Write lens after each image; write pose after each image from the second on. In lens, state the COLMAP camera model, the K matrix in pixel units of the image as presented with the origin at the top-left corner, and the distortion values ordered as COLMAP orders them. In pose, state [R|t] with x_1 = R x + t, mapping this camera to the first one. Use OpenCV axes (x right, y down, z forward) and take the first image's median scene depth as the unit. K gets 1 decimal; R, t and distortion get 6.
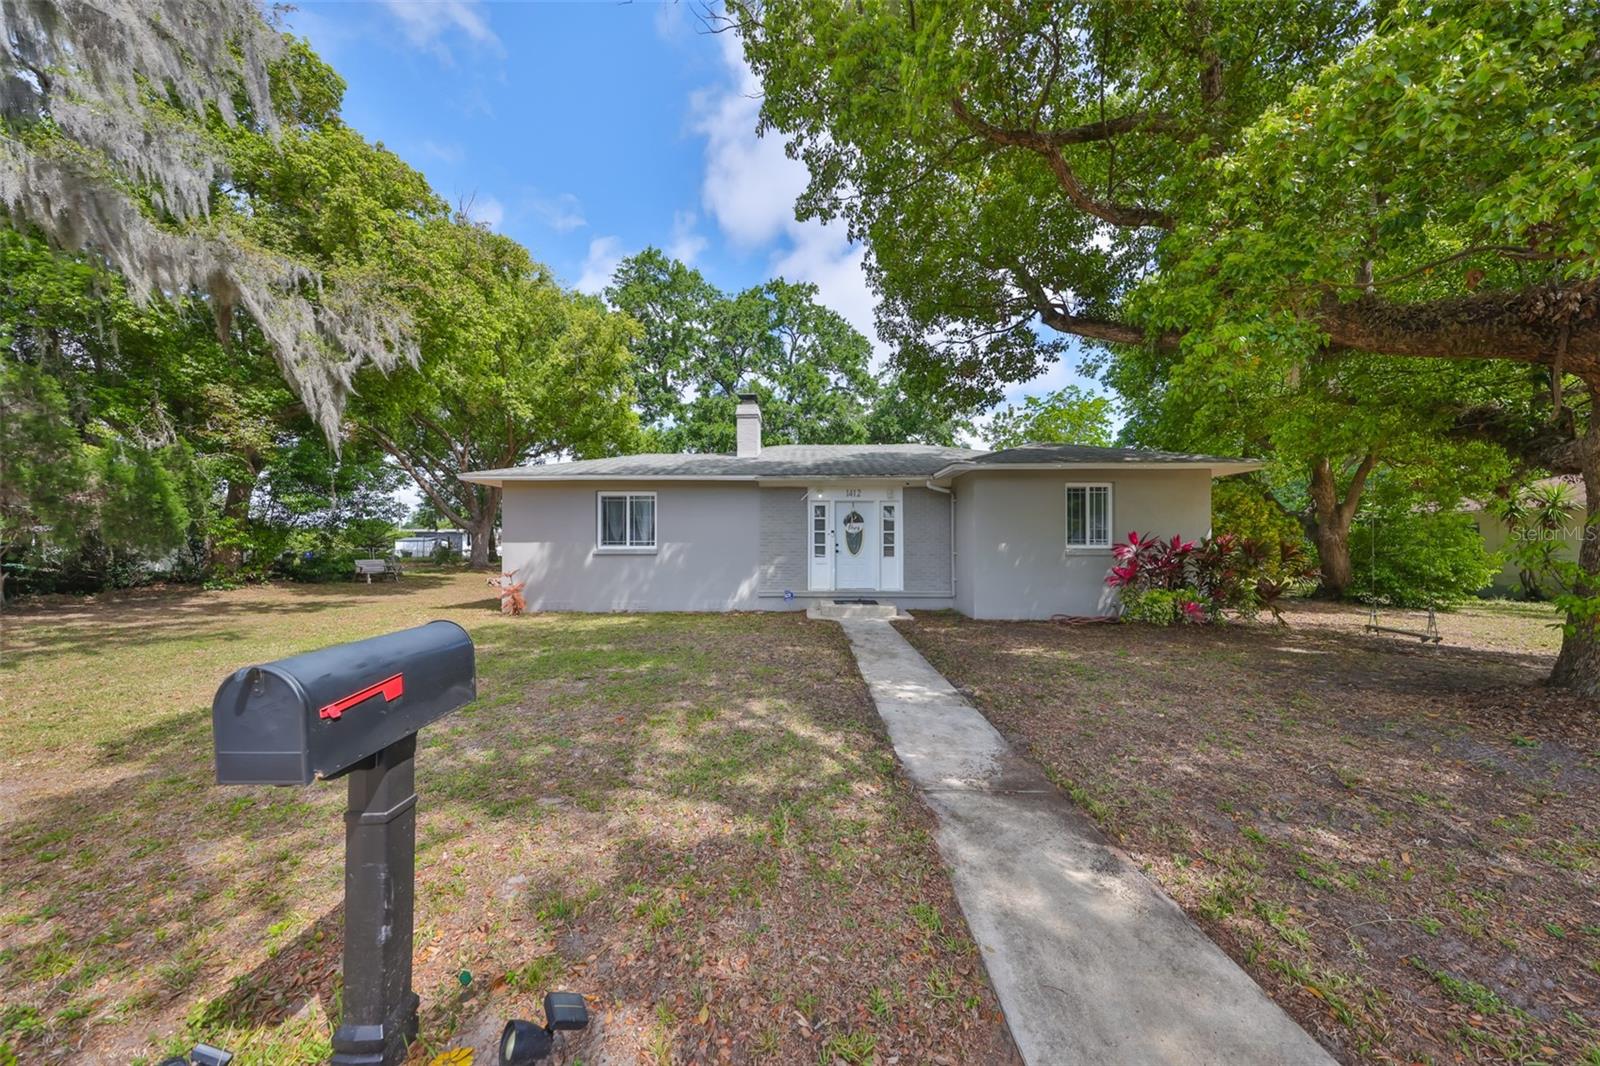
lens RADIAL K [[461.6, 0, 798.1], [0, 461.6, 531.1], [0, 0, 1]] dist [-0.001515, 0.000174]
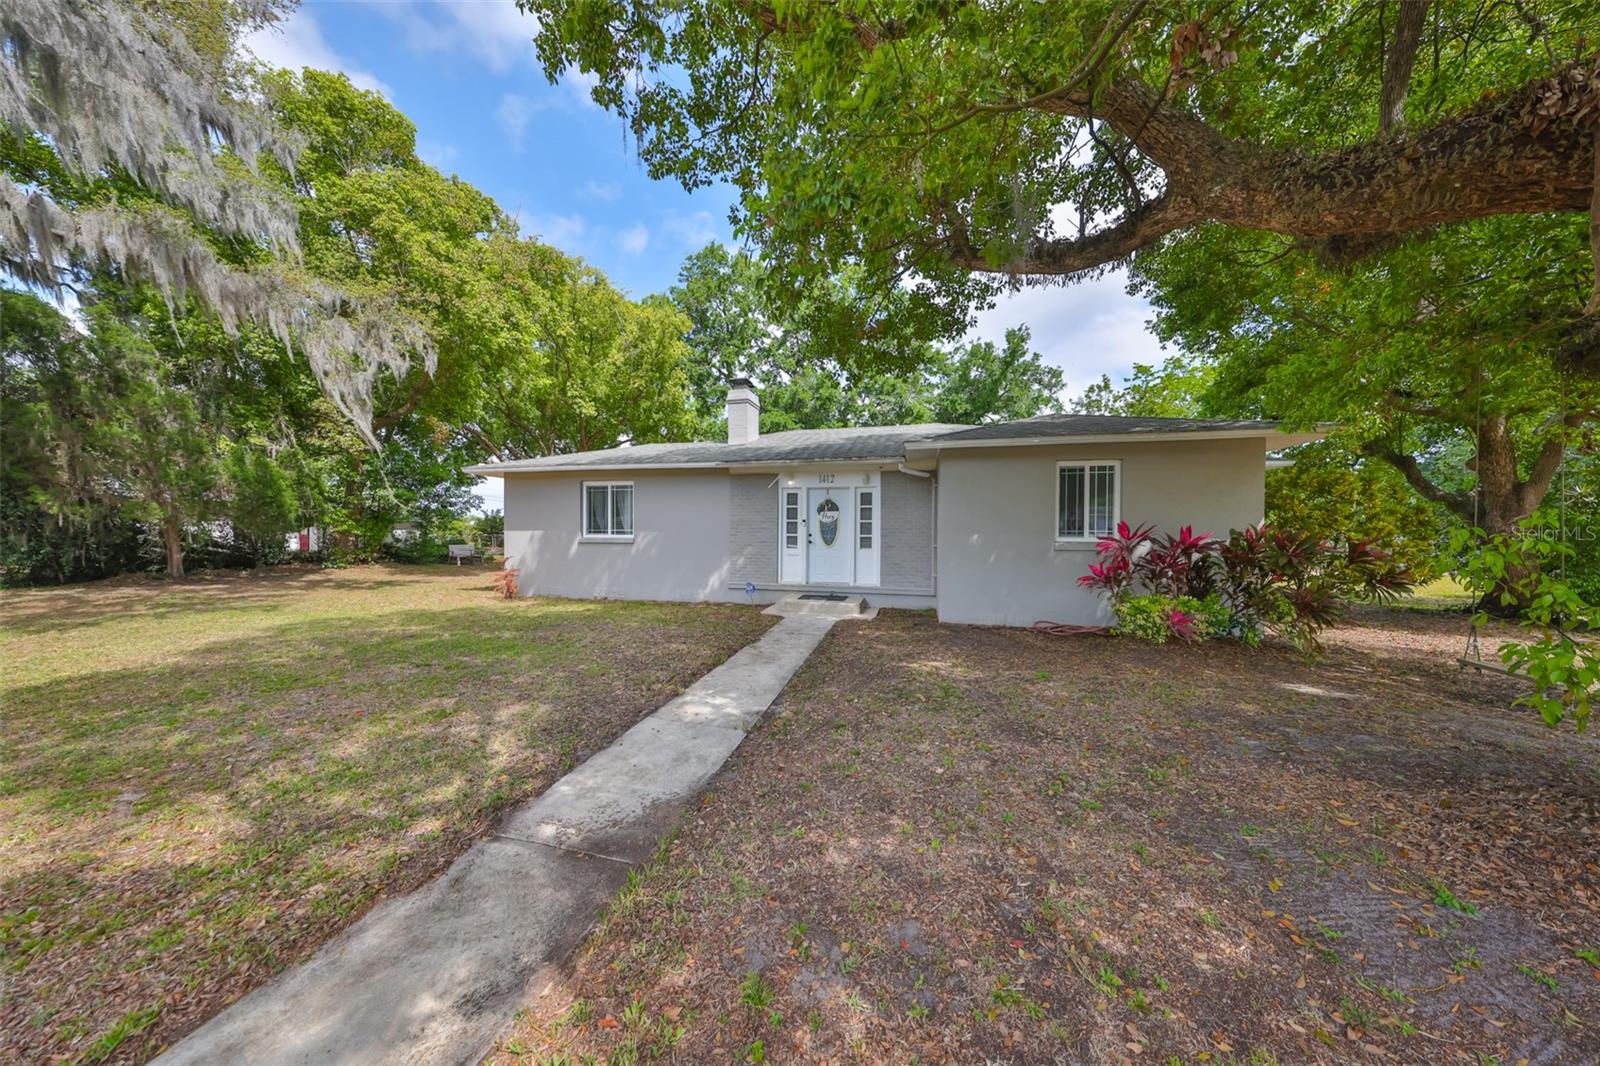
lens RADIAL K [[461.6, 0, 800.8], [0, 461.6, 530.3], [0, 0, 1]] dist [-0.001515, 0.000174]
pose [[0.978721, 0.004993, -0.205133, 0.257306], [-0.000457, 0.999754, 0.022153, -0.000416], [0.205193, -0.021588, 0.978483, 0.085594]]
